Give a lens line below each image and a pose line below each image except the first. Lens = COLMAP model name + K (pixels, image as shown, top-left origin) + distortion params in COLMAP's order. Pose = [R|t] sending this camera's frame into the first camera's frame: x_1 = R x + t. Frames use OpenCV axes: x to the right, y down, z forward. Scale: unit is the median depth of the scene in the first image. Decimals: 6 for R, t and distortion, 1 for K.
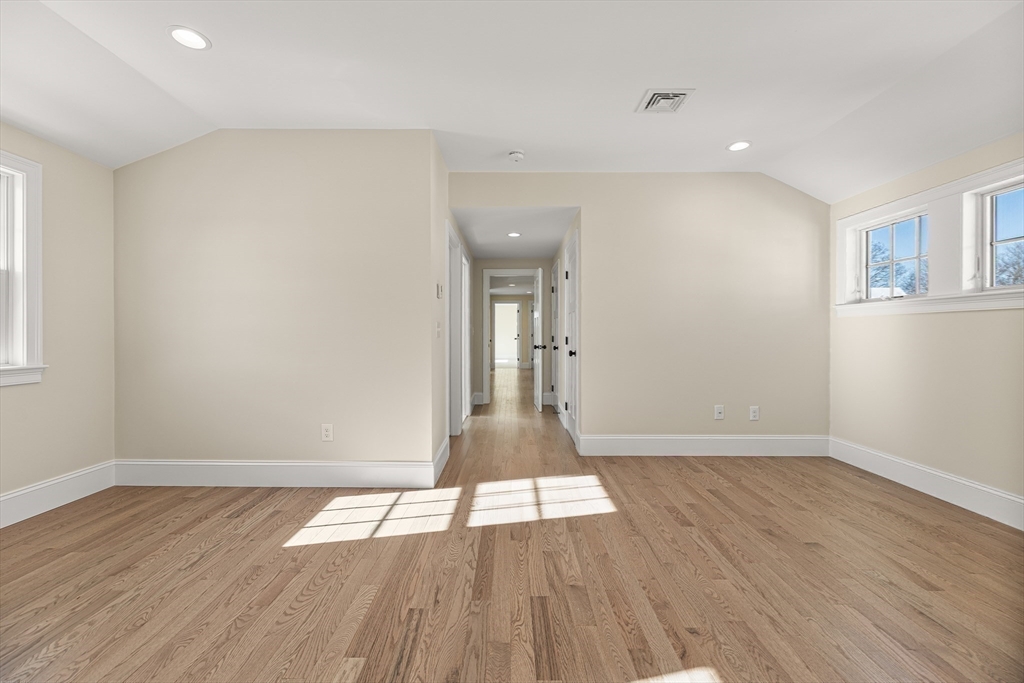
lens RADIAL K [[438.1, 0, 509.6], [0, 438.1, 334.4], [0, 0, 1]] dist [-0.002493, 0.000761]
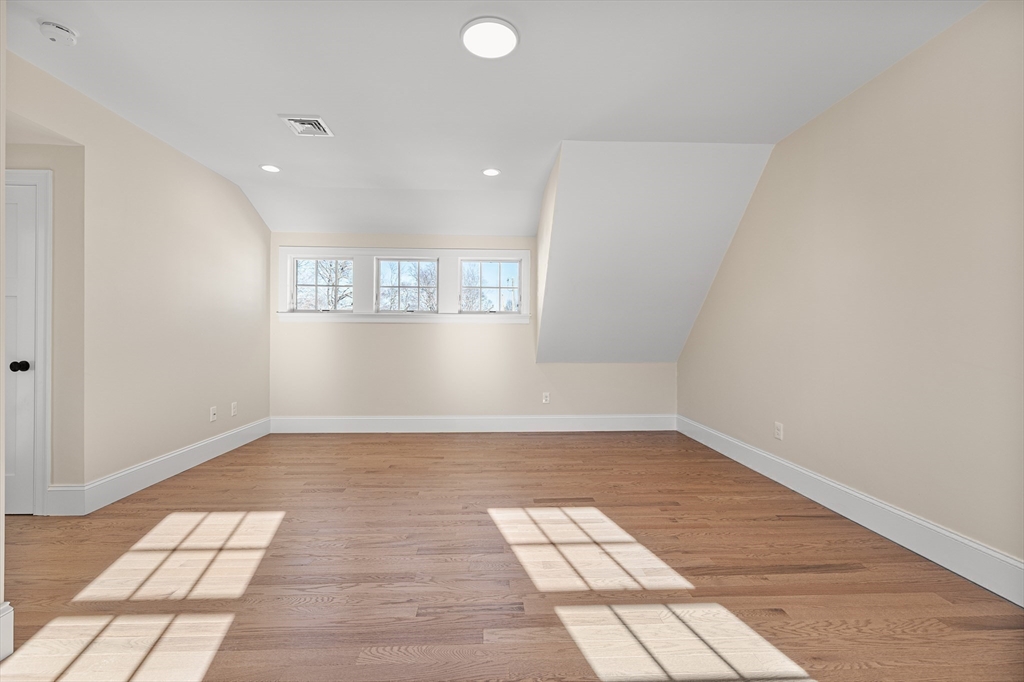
lens RADIAL K [[438.1, 0, 510.4], [0, 438.1, 336.8], [0, 0, 1]] dist [-0.002493, 0.000761]
pose [[-0.047051, -0.002588, 0.998889, -0.801084], [-0.001630, 0.999996, 0.002514, -0.000613], [-0.998891, -0.001510, -0.047055, 0.551750]]
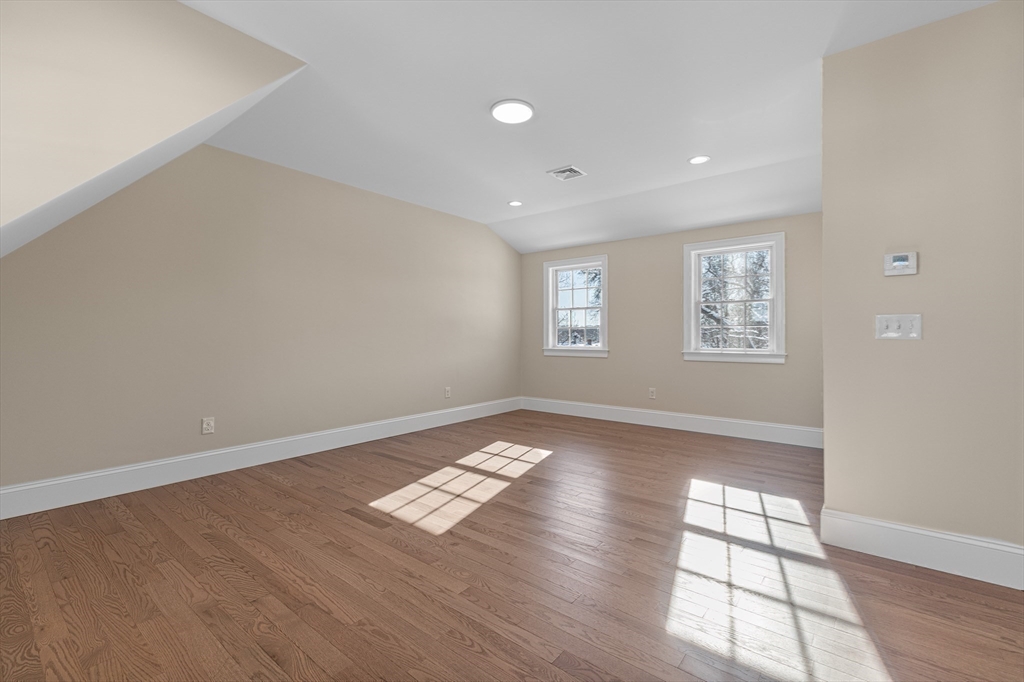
lens RADIAL K [[438.1, 0, 512.2], [0, 438.1, 339.1], [0, 0, 1]] dist [-0.002493, 0.000761]
pose [[-0.632419, 0.007763, -0.774588, 0.851960], [-0.000070, 0.999949, 0.010078, -0.000488], [0.774627, 0.006428, -0.632386, 1.243848]]
